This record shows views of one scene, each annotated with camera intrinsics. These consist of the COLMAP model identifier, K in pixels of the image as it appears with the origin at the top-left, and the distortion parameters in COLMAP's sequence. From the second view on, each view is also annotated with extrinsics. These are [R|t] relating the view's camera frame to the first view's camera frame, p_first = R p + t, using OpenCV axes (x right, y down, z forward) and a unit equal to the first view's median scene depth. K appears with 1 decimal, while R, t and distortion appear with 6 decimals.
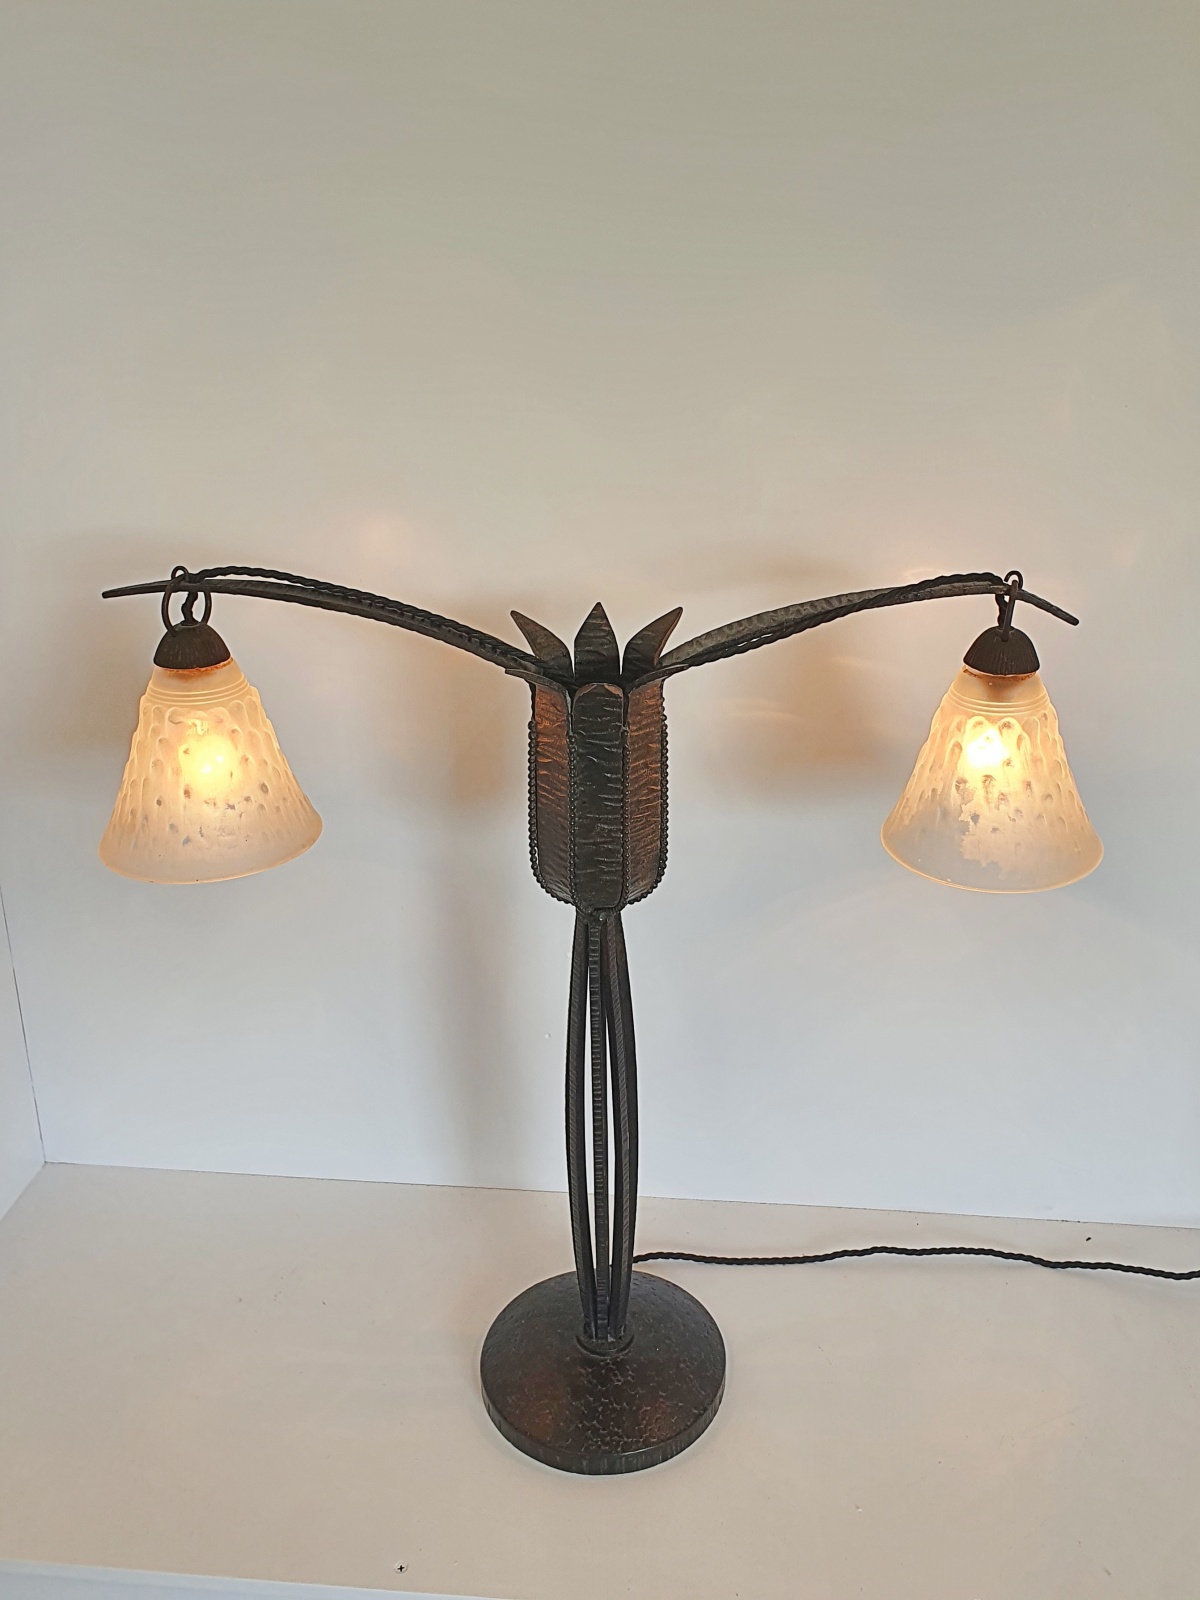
lens RADIAL K [[1387.4, 0, 630.5], [0, 1387.4, 753.3], [0, 0, 1]] dist [0.002146, -0.010610]
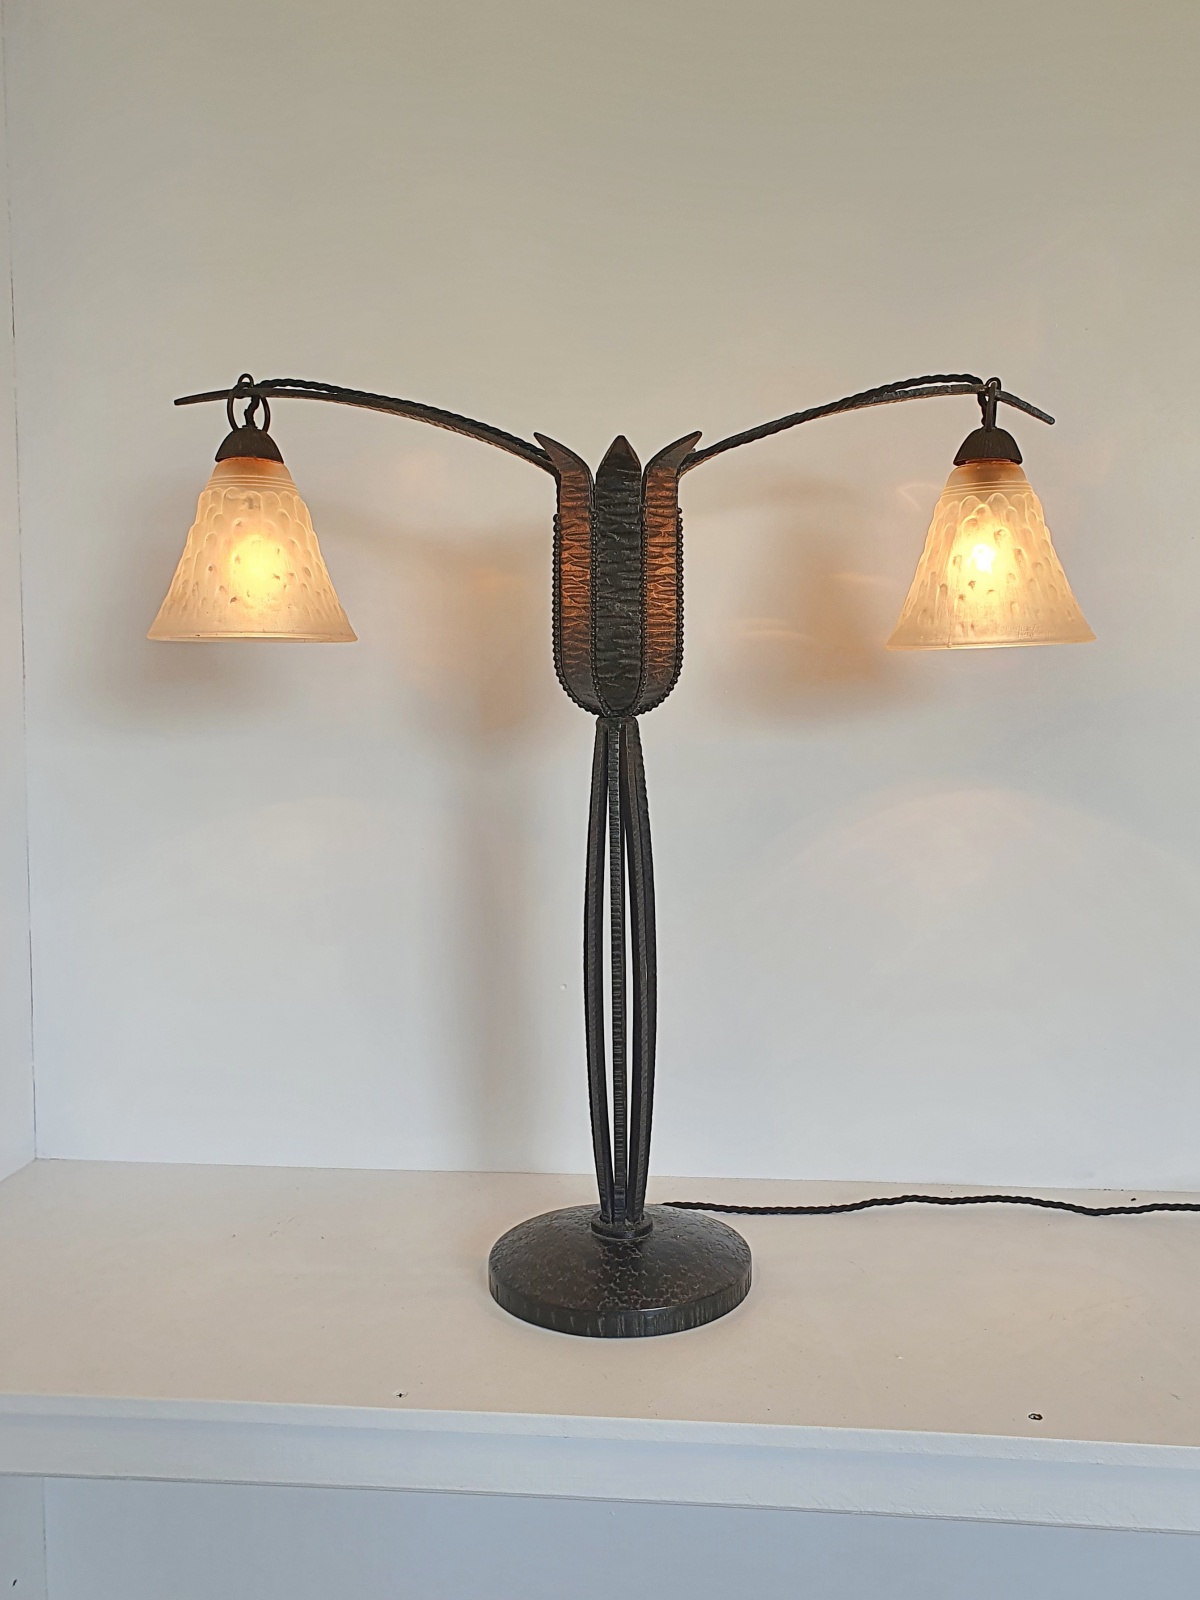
lens RADIAL K [[1387.4, 0, 623.7], [0, 1387.4, 766.1], [0, 0, 1]] dist [0.002146, -0.010610]
pose [[0.999912, -0.002286, -0.013064, -0.004629], [-0.001181, 0.965755, -0.259453, 0.396397], [0.013210, 0.259445, 0.965667, 0.003345]]
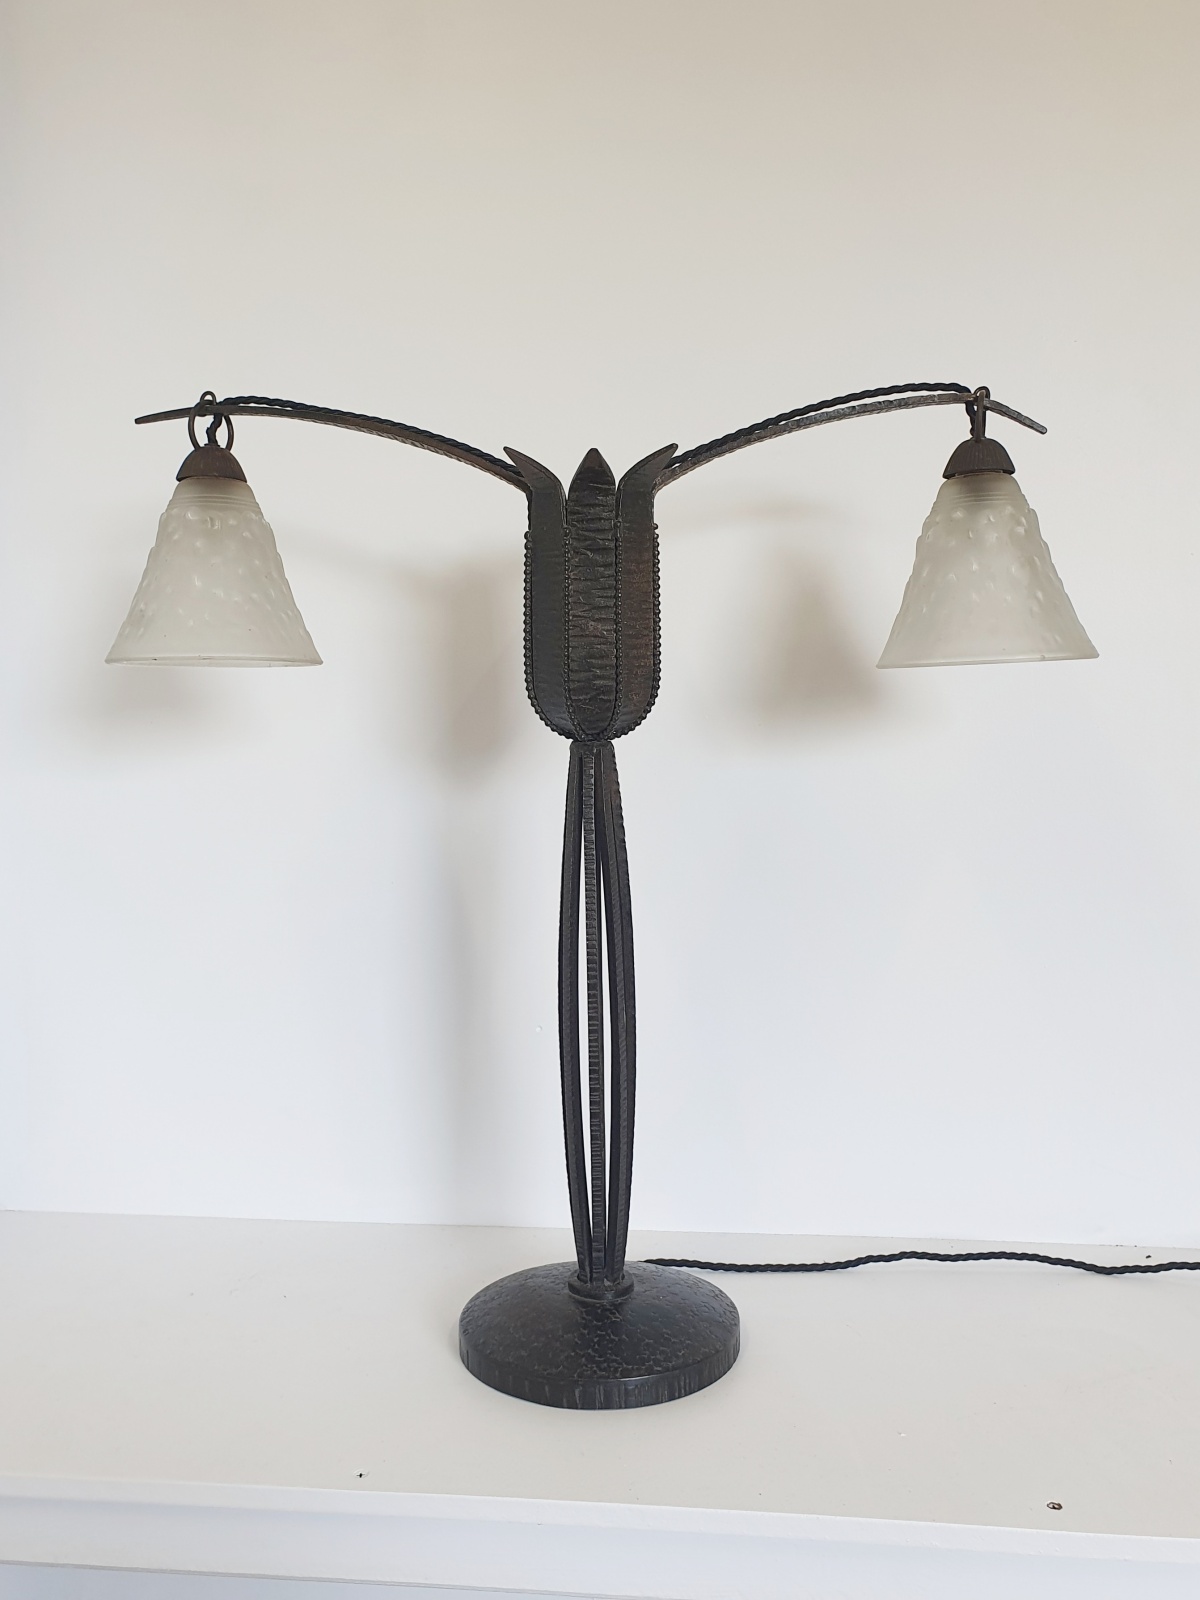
lens RADIAL K [[1387.4, 0, 577.2], [0, 1387.4, 729.7], [0, 0, 1]] dist [0.002146, -0.010610]
pose [[0.999403, -0.009119, -0.033320, -0.000901], [-0.001710, 0.950291, -0.311359, 0.391802], [0.034503, 0.311230, 0.949708, 0.050024]]
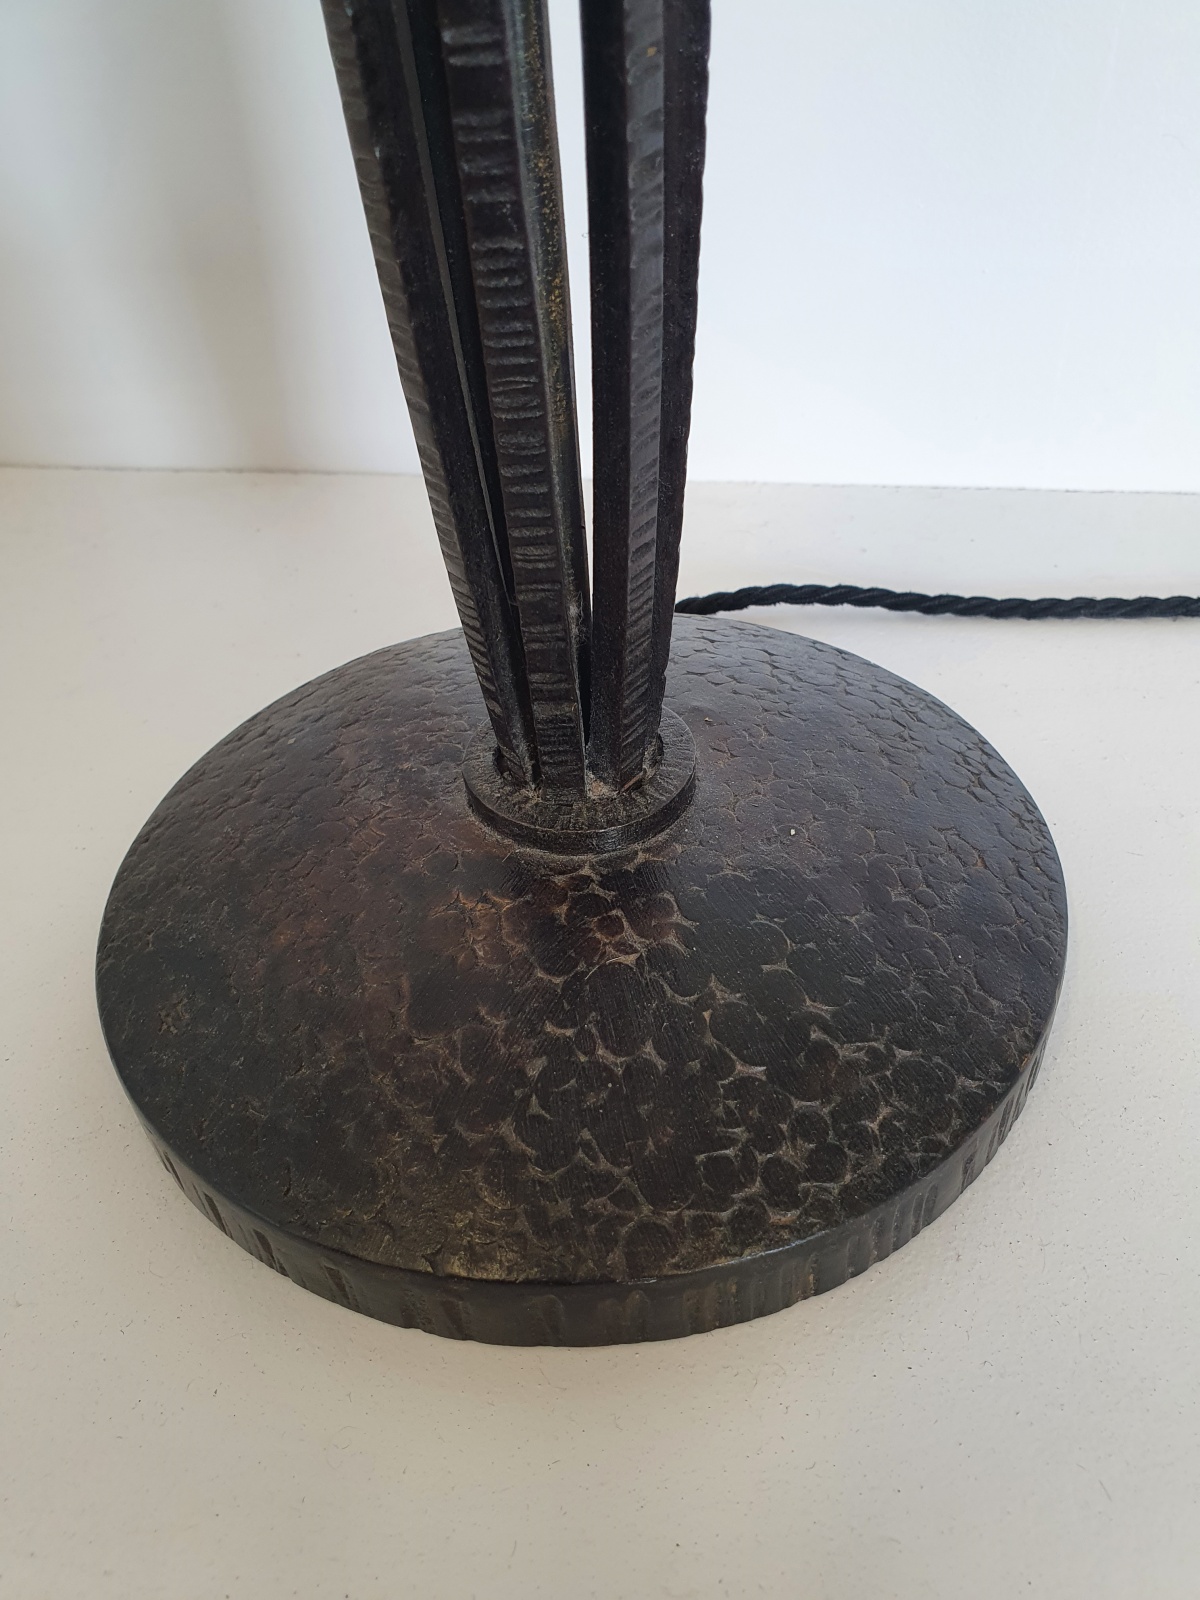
lens RADIAL K [[1387.4, 0, 596.8], [0, 1387.4, 826.9], [0, 0, 1]] dist [0.002146, -0.010610]
pose [[0.996362, 0.006458, -0.084973, 0.006434], [0.023279, 0.938572, 0.344297, 0.373633], [0.081977, -0.345023, 0.935007, 0.835750]]
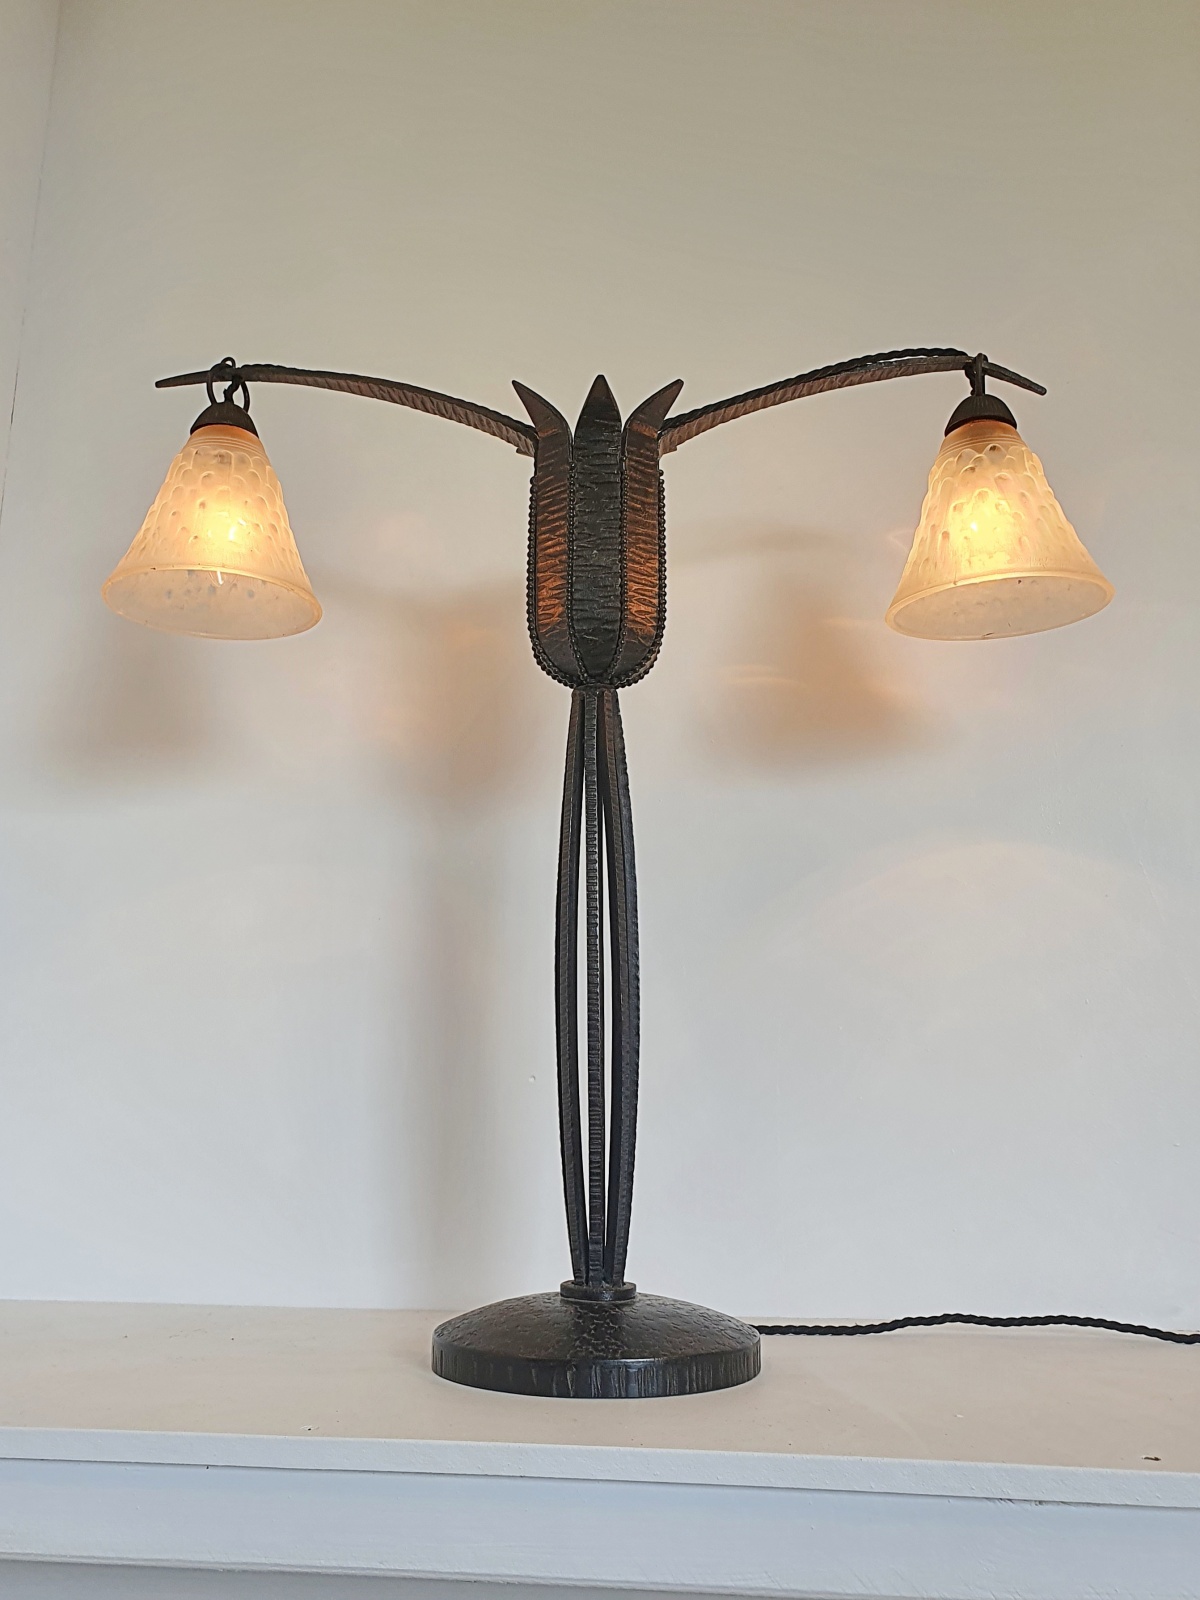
lens RADIAL K [[1387.4, 0, 542.6], [0, 1387.4, 782.2], [0, 0, 1]] dist [0.002146, -0.010610]
pose [[0.998467, -0.002896, -0.055271, -0.006344], [-0.027652, 0.838964, -0.543483, 0.654685], [0.047944, 0.544179, 0.837598, 0.217394]]
